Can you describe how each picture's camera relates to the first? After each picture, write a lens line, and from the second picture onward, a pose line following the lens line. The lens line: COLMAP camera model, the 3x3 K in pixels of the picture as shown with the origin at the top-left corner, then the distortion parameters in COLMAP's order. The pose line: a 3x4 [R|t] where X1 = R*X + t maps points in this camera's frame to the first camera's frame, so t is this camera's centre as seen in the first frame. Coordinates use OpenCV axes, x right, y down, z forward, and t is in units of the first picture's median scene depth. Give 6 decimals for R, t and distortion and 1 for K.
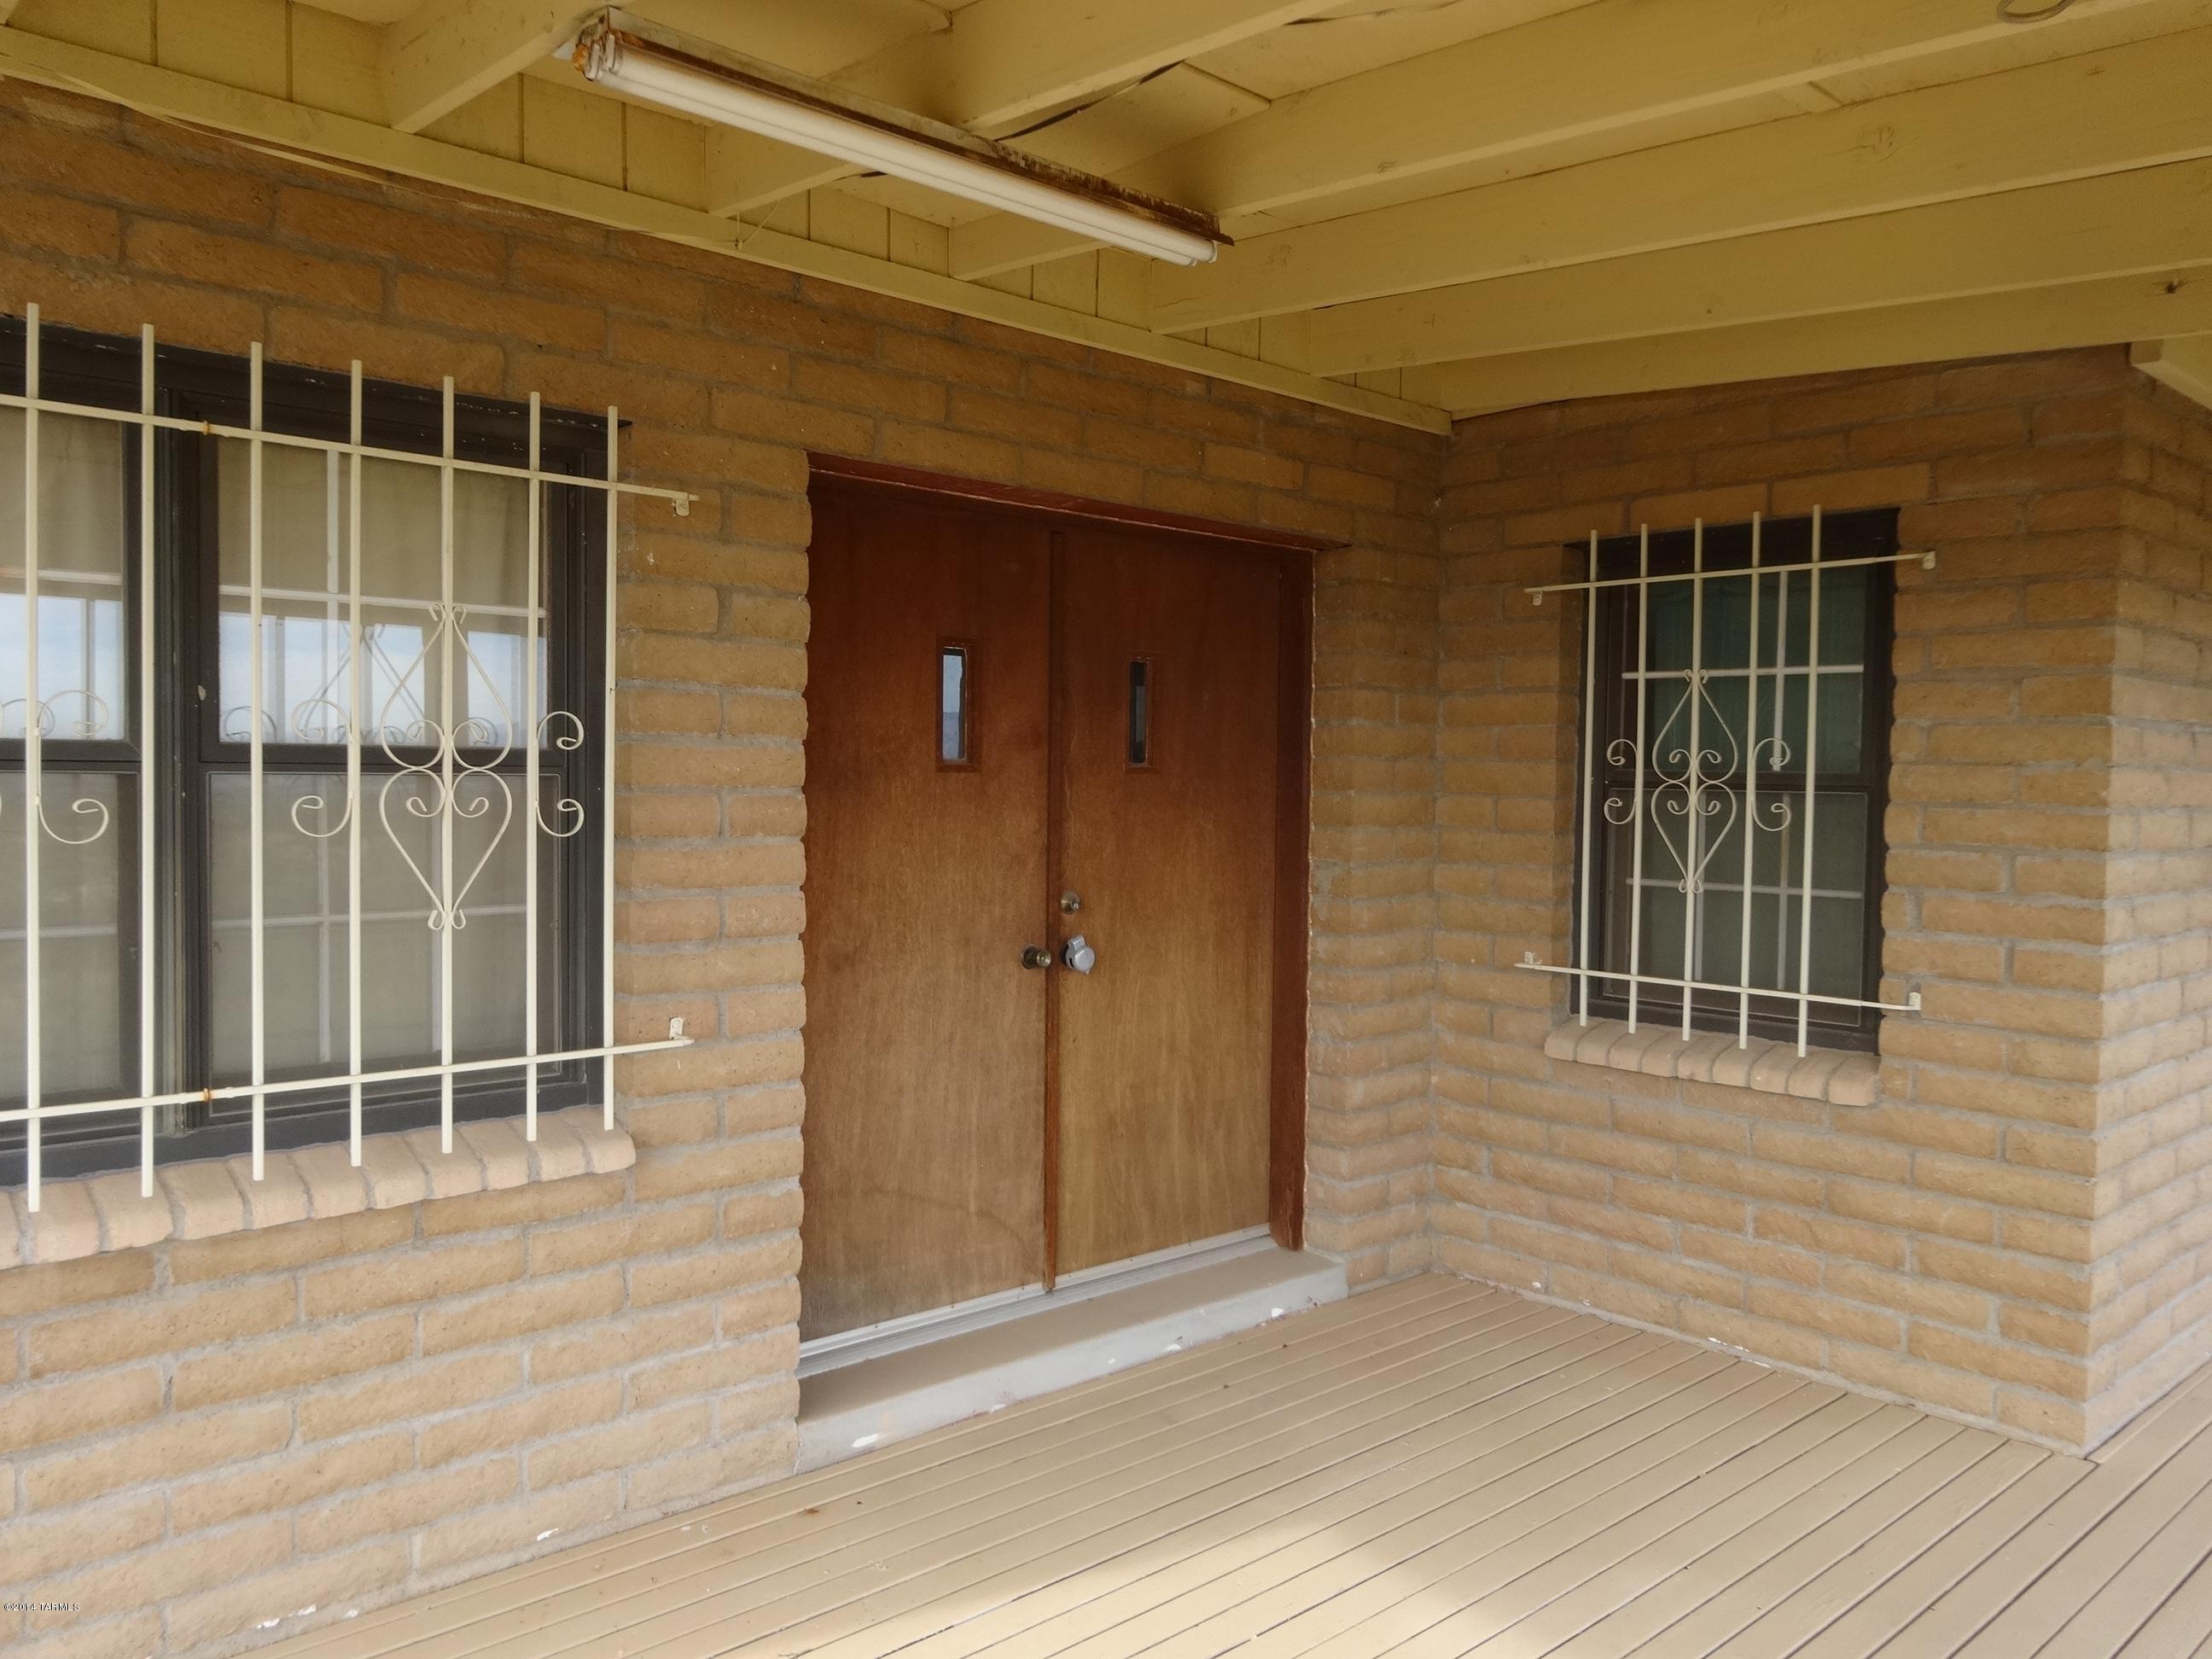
lens RADIAL K [[1626.5, 0, 1106.8], [0, 1626.5, 823.4], [0, 0, 1]] dist [0.001010, -0.003895]
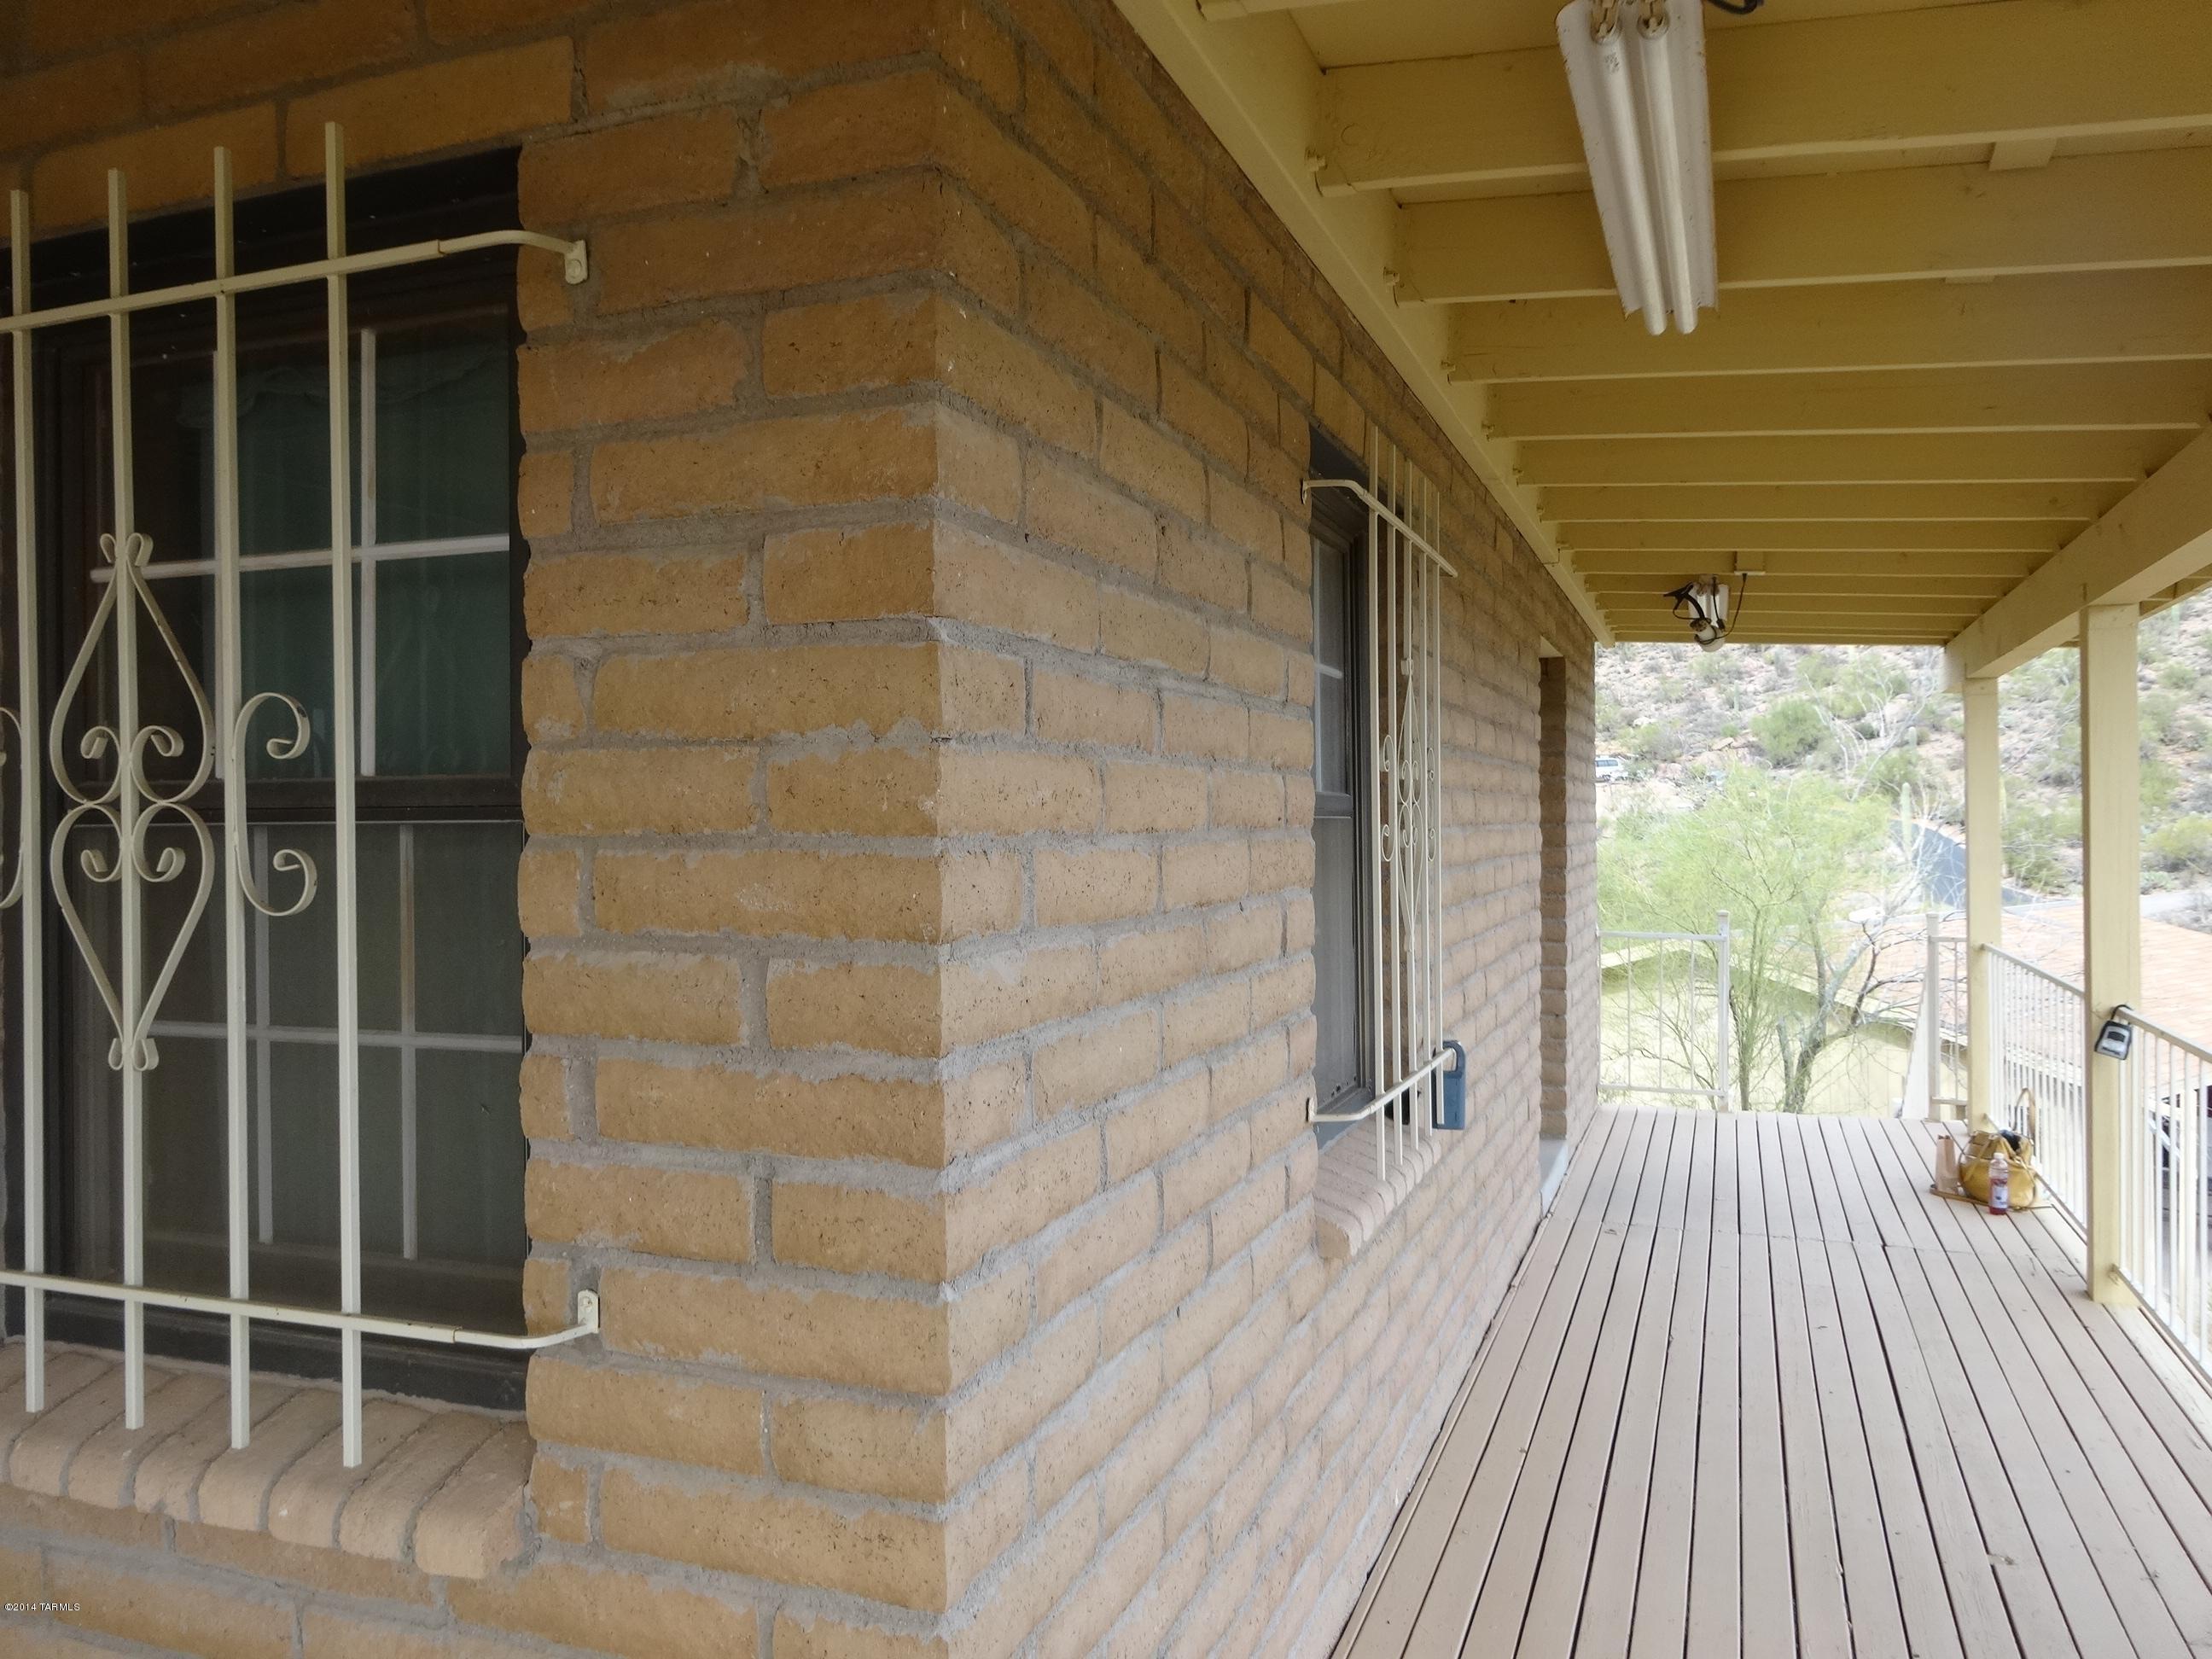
lens RADIAL K [[1626.5, 0, 1106.8], [0, 1626.5, 823.4], [0, 0, 1]] dist [0.001010, -0.003895]
pose [[0.892147, -0.024639, 0.451073, 0.441866], [0.037504, 0.999104, -0.019604, -0.003257], [-0.450185, 0.034406, 0.892272, 0.576792]]
